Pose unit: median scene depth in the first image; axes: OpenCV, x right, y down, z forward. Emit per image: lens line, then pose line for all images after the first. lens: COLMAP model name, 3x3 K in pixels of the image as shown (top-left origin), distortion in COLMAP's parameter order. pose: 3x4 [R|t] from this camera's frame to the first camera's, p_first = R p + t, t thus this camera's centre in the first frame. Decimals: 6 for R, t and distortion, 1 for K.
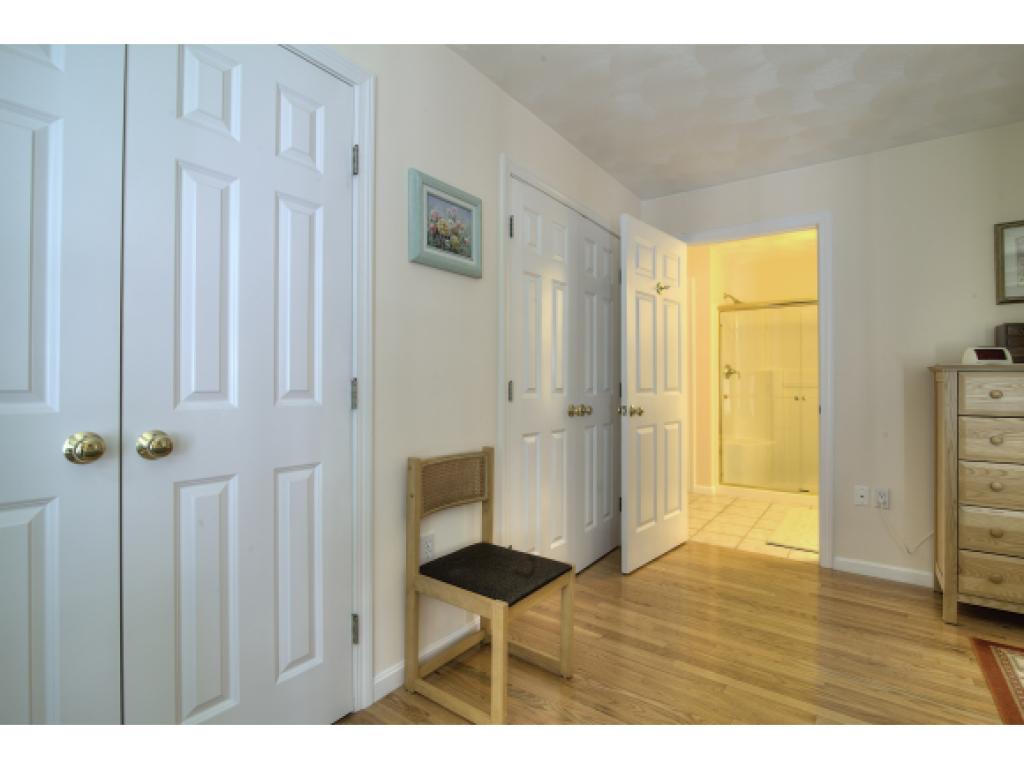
lens RADIAL K [[491.3, 0, 508.8], [0, 491.3, 377.9], [0, 0, 1]] dist [-0.016495, -0.000433]
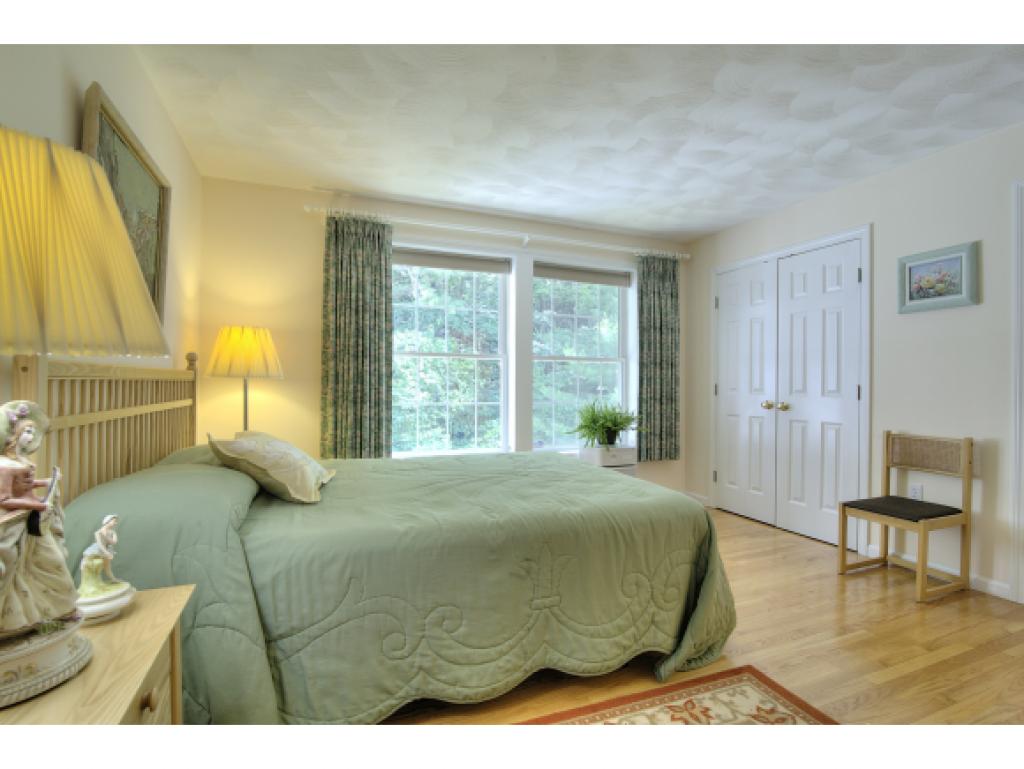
lens RADIAL K [[491.3, 0, 509.1], [0, 491.3, 384.0], [0, 0, 1]] dist [-0.016495, -0.000433]
pose [[-0.511665, -0.012069, -0.859100, 1.768366], [-0.009298, 0.999921, -0.008510, 0.023043], [0.859134, 0.003634, -0.511737, 0.667847]]
